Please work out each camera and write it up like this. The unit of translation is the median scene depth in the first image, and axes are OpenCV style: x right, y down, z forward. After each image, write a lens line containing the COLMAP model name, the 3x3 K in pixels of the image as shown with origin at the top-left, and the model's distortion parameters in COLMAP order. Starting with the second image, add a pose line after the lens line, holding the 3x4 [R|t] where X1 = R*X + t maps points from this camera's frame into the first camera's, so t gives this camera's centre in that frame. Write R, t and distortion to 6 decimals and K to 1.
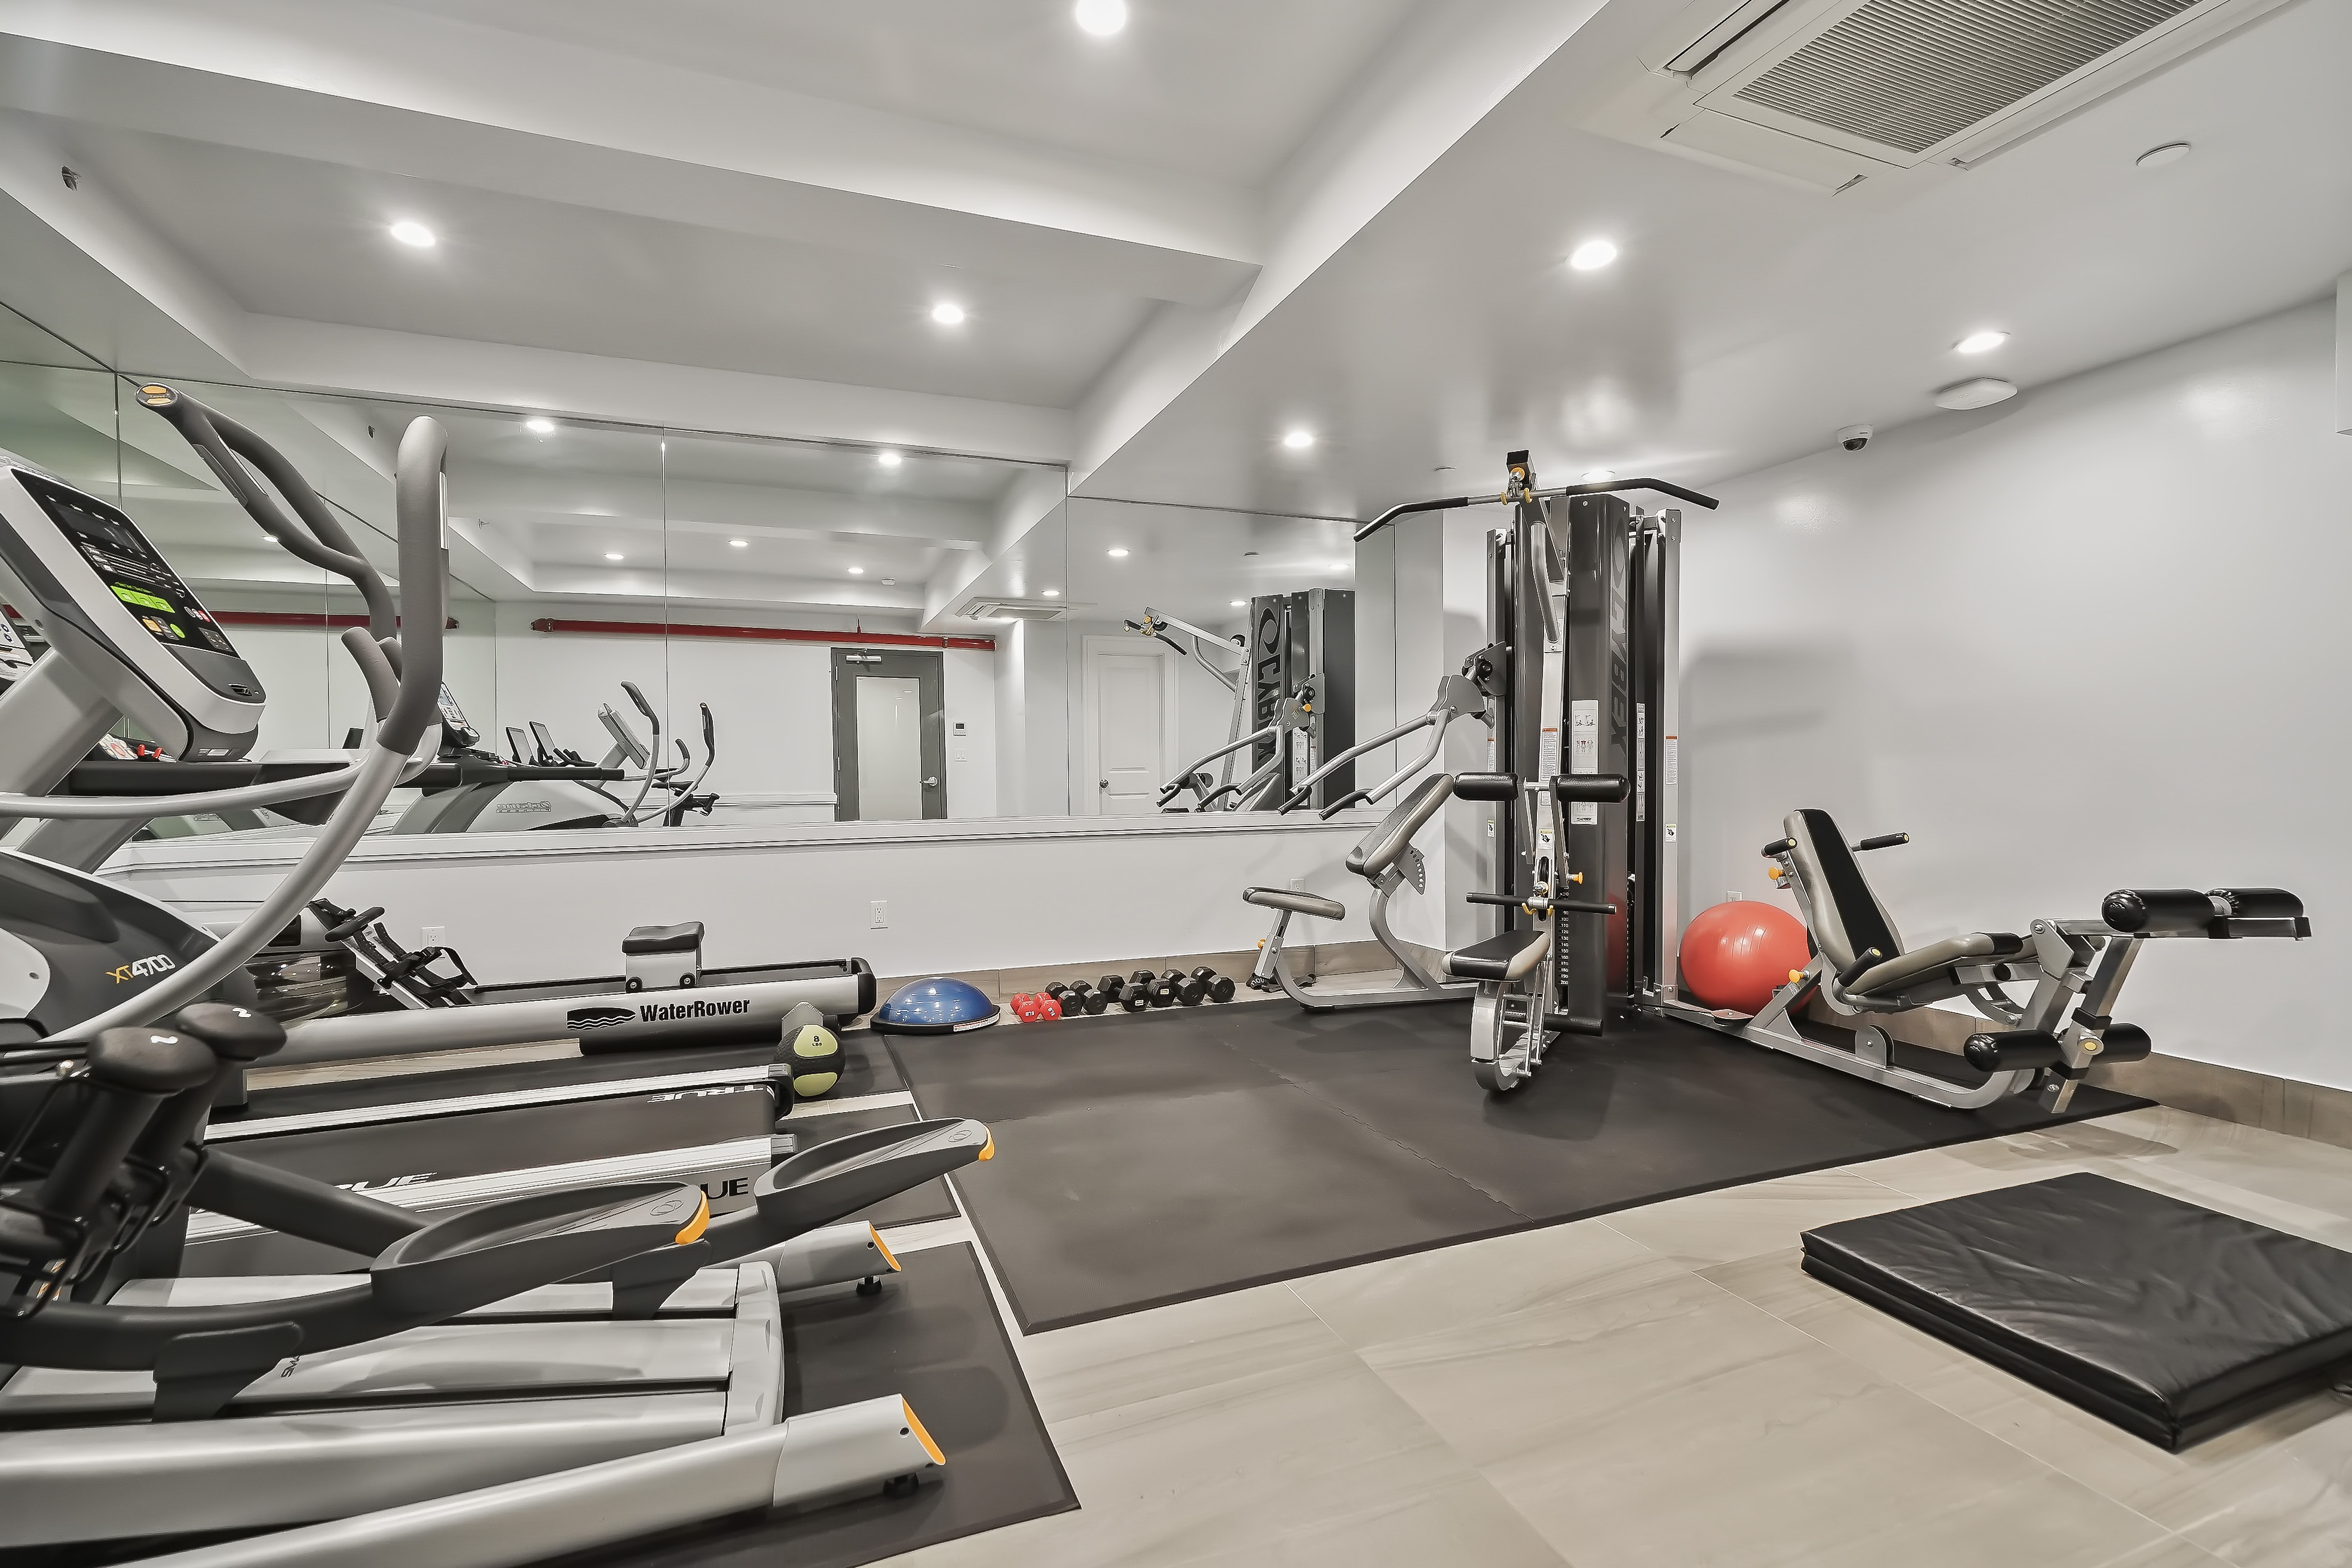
lens RADIAL K [[1085.3, 0, 1172.8], [0, 1085.3, 771.4], [0, 0, 1]] dist [0.012560, 0.002918]
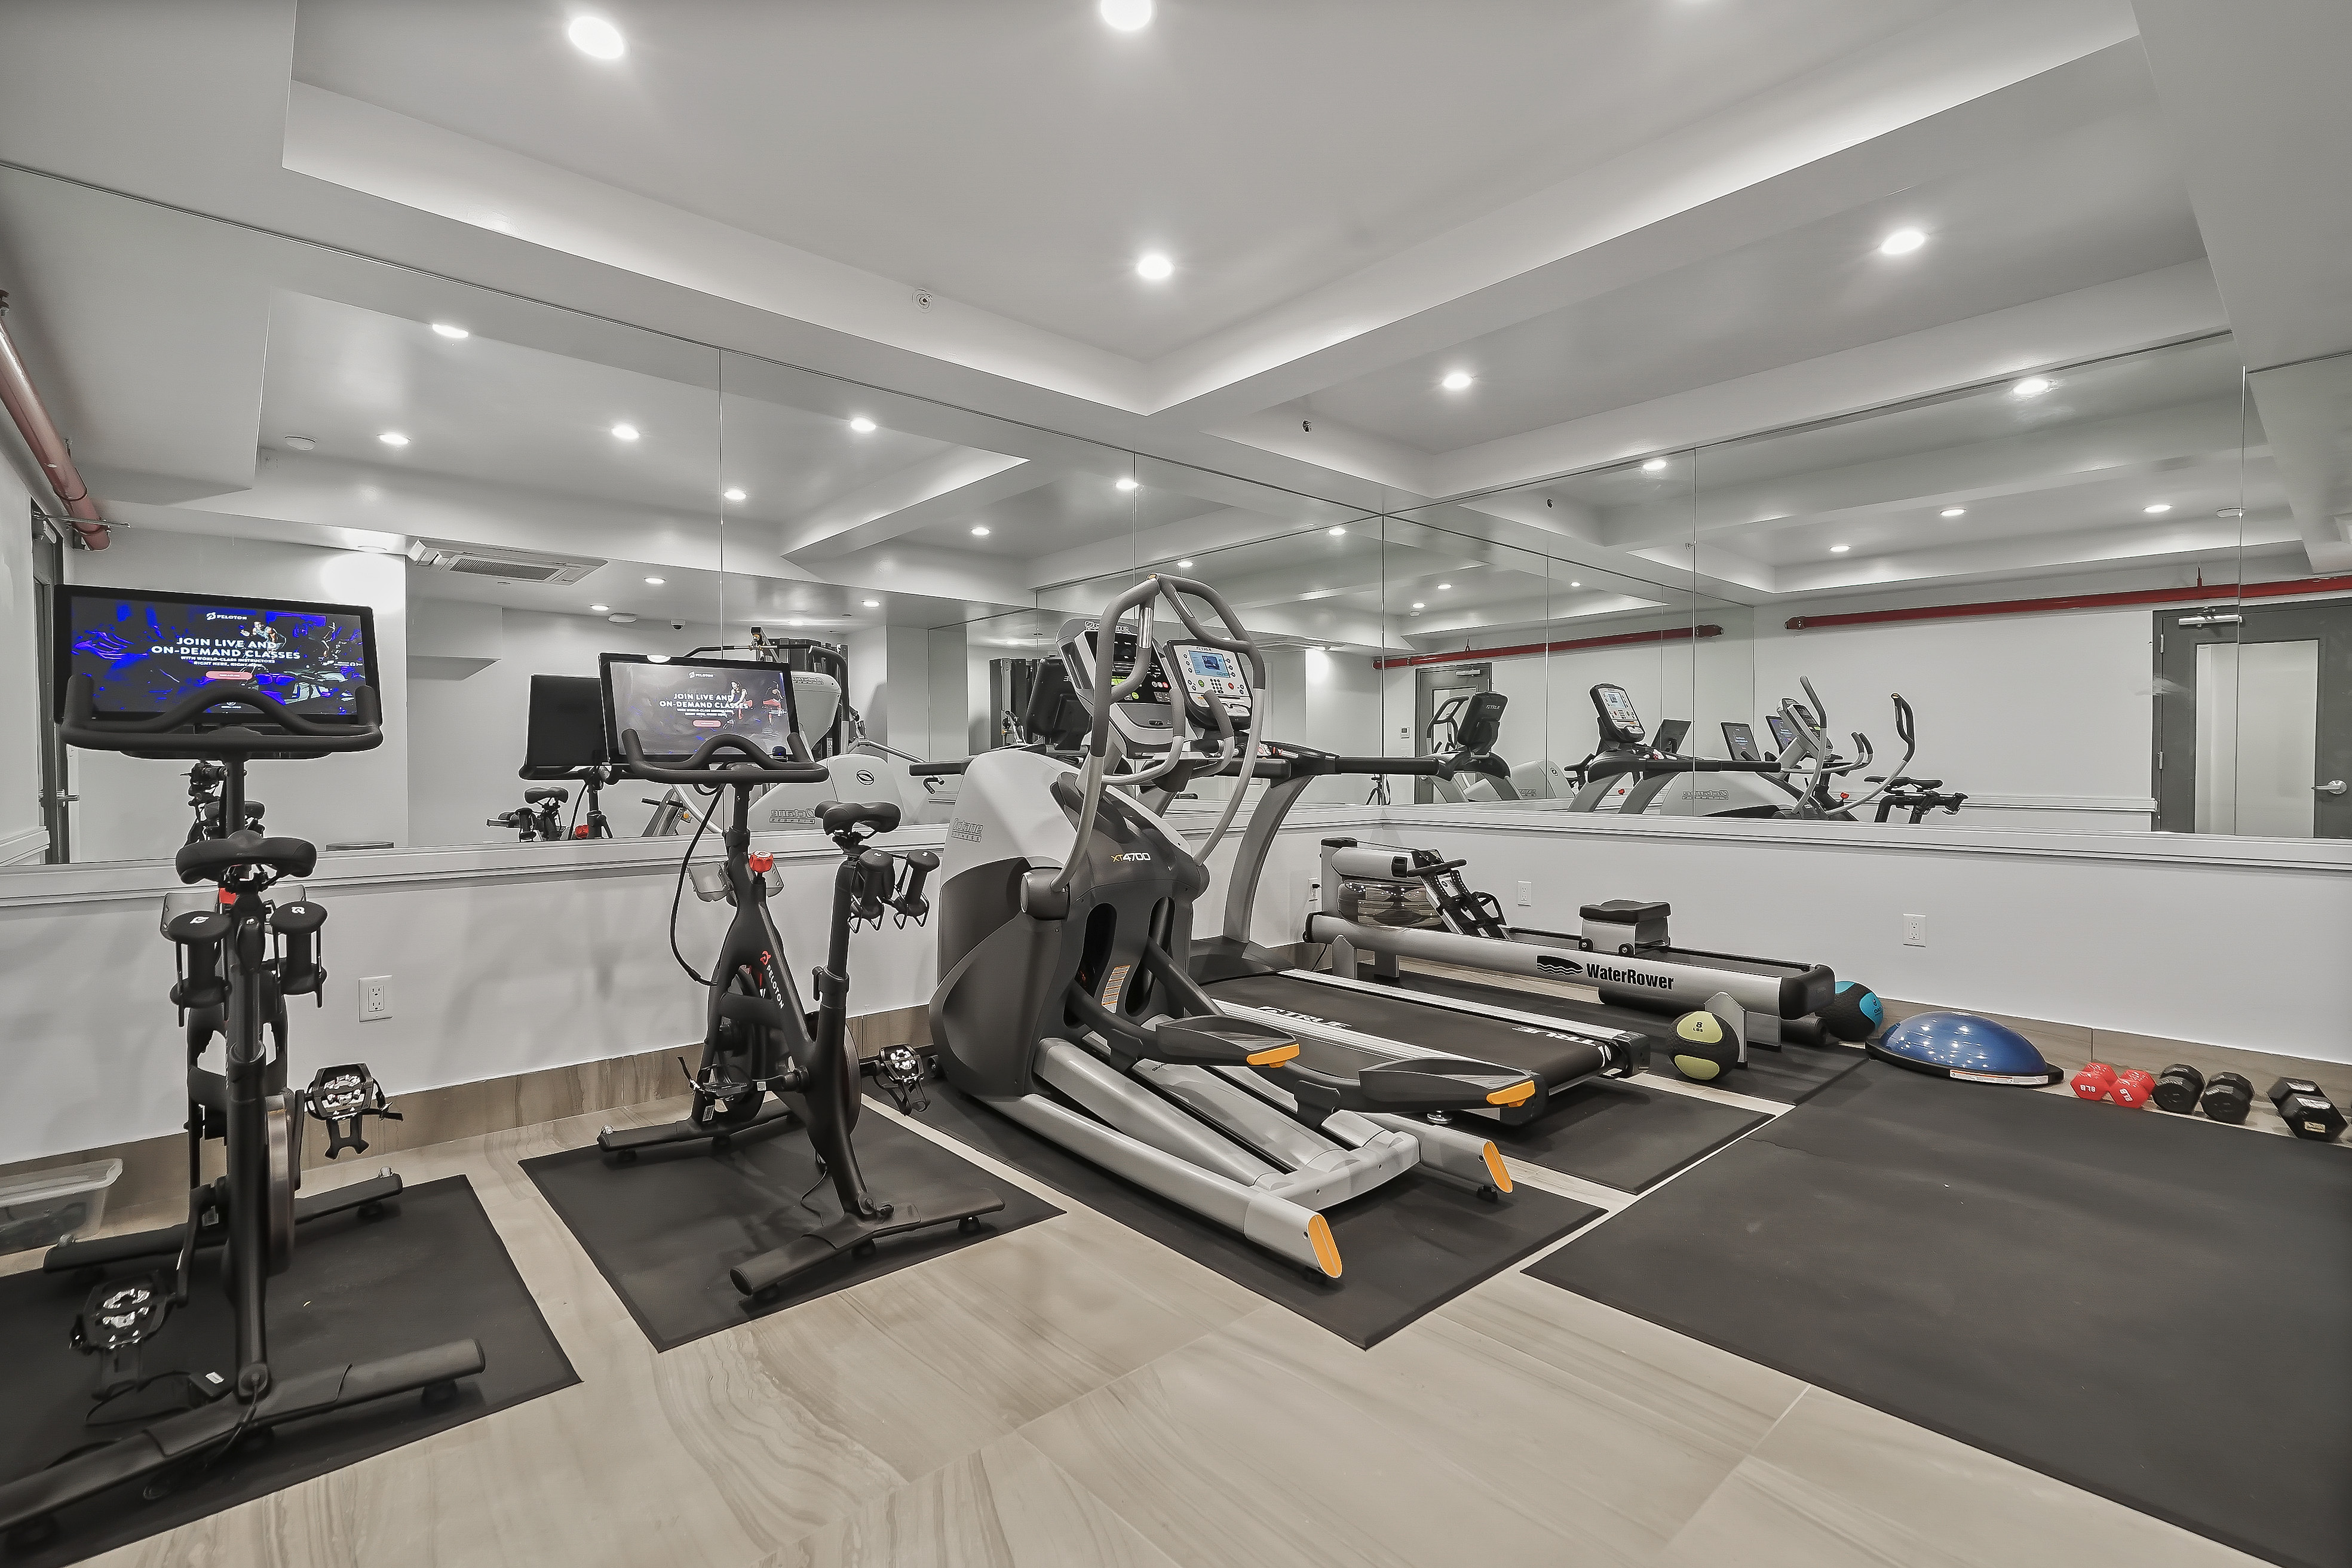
lens RADIAL K [[1085.2, 0, 1167.1], [0, 1085.2, 779.0], [0, 0, 1]] dist [0.012560, 0.002918]
pose [[0.353155, 0.023535, -0.935269, 0.351403], [-0.011259, 0.999718, 0.020906, -0.003197], [0.935497, 0.003147, 0.353320, 0.120589]]
